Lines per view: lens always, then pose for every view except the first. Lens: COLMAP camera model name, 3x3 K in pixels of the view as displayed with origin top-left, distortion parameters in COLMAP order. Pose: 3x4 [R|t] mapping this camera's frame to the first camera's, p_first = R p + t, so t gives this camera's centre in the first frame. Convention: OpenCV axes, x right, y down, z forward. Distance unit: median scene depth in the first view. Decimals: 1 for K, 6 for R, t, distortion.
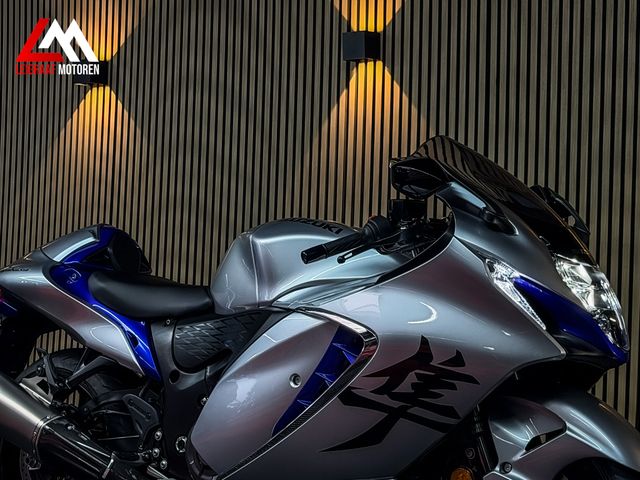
lens RADIAL K [[1443.6, 0, 320.0], [0, 1443.6, 240.0], [0, 0, 1]] dist [0.137848, 0.179813]
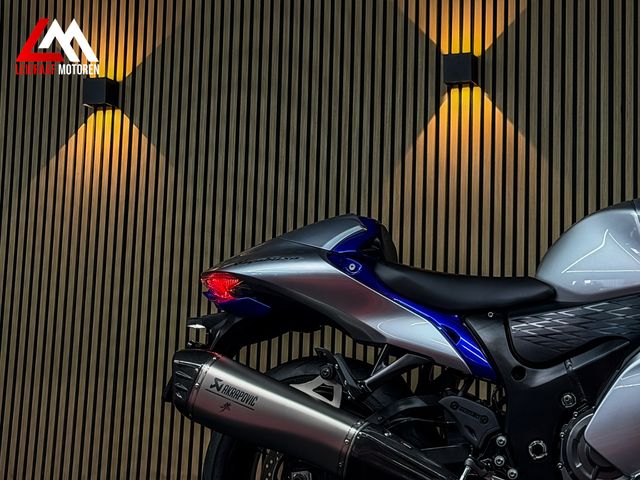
lens RADIAL K [[1443.6, 0, 320.0], [0, 1443.6, 240.0], [0, 0, 1]] dist [0.137848, 0.179813]
pose [[0.956124, 0.038953, 0.290360, -0.481061], [-0.010964, 0.995184, -0.097405, 0.102410], [-0.292756, 0.089947, 0.951947, 0.195678]]
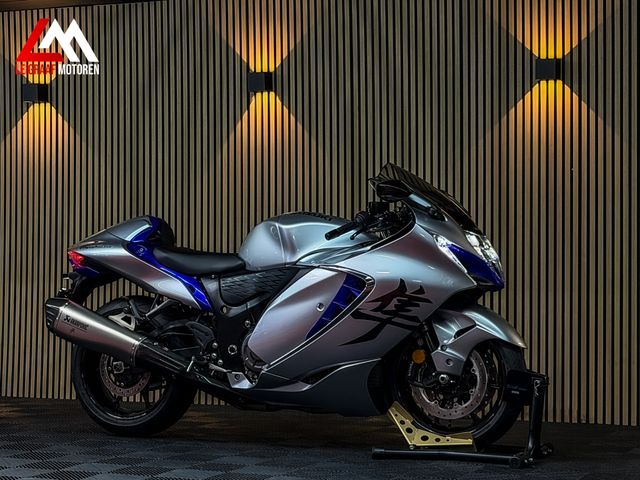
lens RADIAL K [[1443.6, 0, 320.0], [0, 1443.6, 240.0], [0, 0, 1]] dist [0.137848, 0.179813]
pose [[0.968684, -0.034894, 0.245834, -0.401973], [0.024736, 0.998712, 0.044289, -0.055270], [-0.247063, -0.036821, 0.968300, -0.624236]]
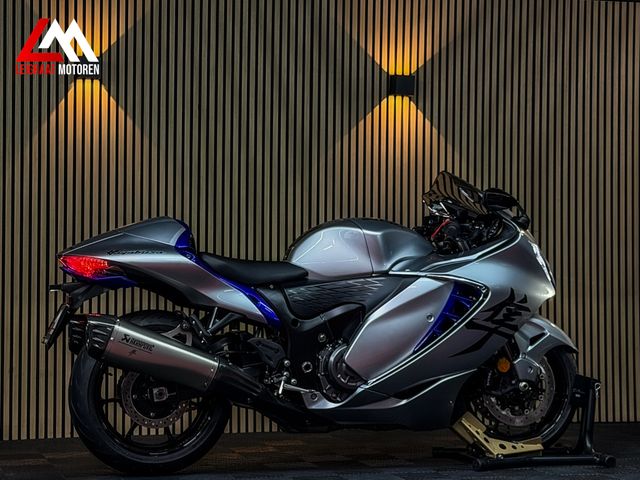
lens RADIAL K [[1443.6, 0, 320.0], [0, 1443.6, 240.0], [0, 0, 1]] dist [0.137848, 0.179813]
pose [[0.573062, -0.017324, 0.819329, -1.324562], [-0.020521, 0.999160, 0.035480, -0.045159], [-0.819255, -0.037146, 0.572225, 0.132284]]
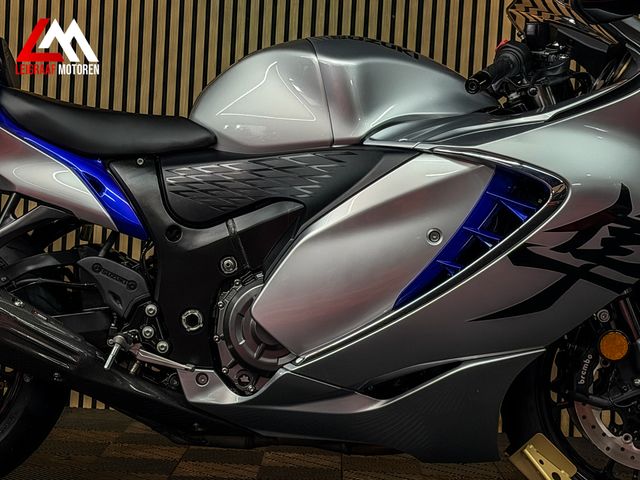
lens RADIAL K [[1443.6, 0, 320.0], [0, 1443.6, 240.0], [0, 0, 1]] dist [0.137848, 0.179813]
pose [[0.798931, -0.010134, 0.601337, -0.505738], [-0.050449, 0.995205, 0.083797, 0.030524], [-0.599303, -0.097285, 0.794589, 0.352411]]
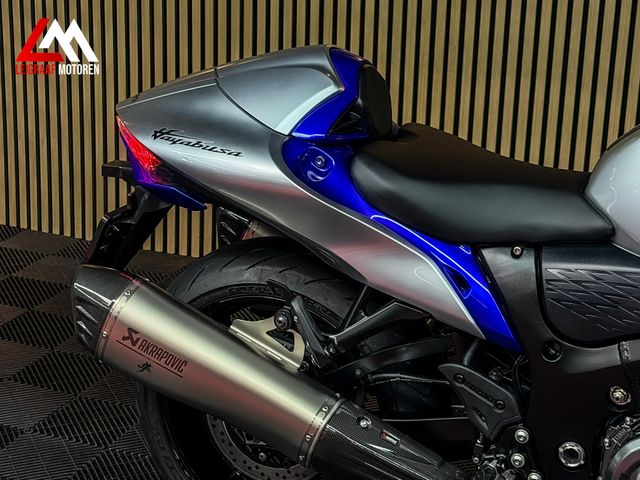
lens RADIAL K [[1443.6, 0, 320.0], [0, 1443.6, 240.0], [0, 0, 1]] dist [0.137848, 0.179813]
pose [[0.967987, -0.100835, 0.229856, -0.337976], [0.005380, 0.923882, 0.382639, -0.188066], [-0.250943, -0.369152, 0.894849, 0.498508]]
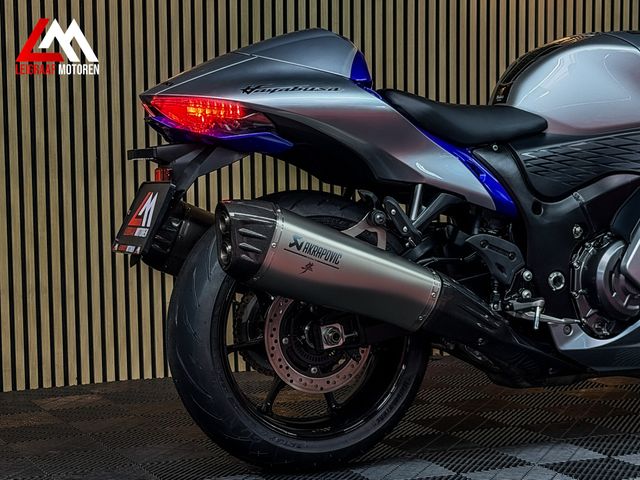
lens RADIAL K [[1443.6, 0, 320.0], [0, 1443.6, 240.0], [0, 0, 1]] dist [0.137848, 0.179813]
pose [[0.450289, -0.102287, 0.887004, -0.964482], [-0.014069, 0.992480, 0.121593, 0.007925], [-0.892772, -0.067231, 0.445464, 0.733689]]
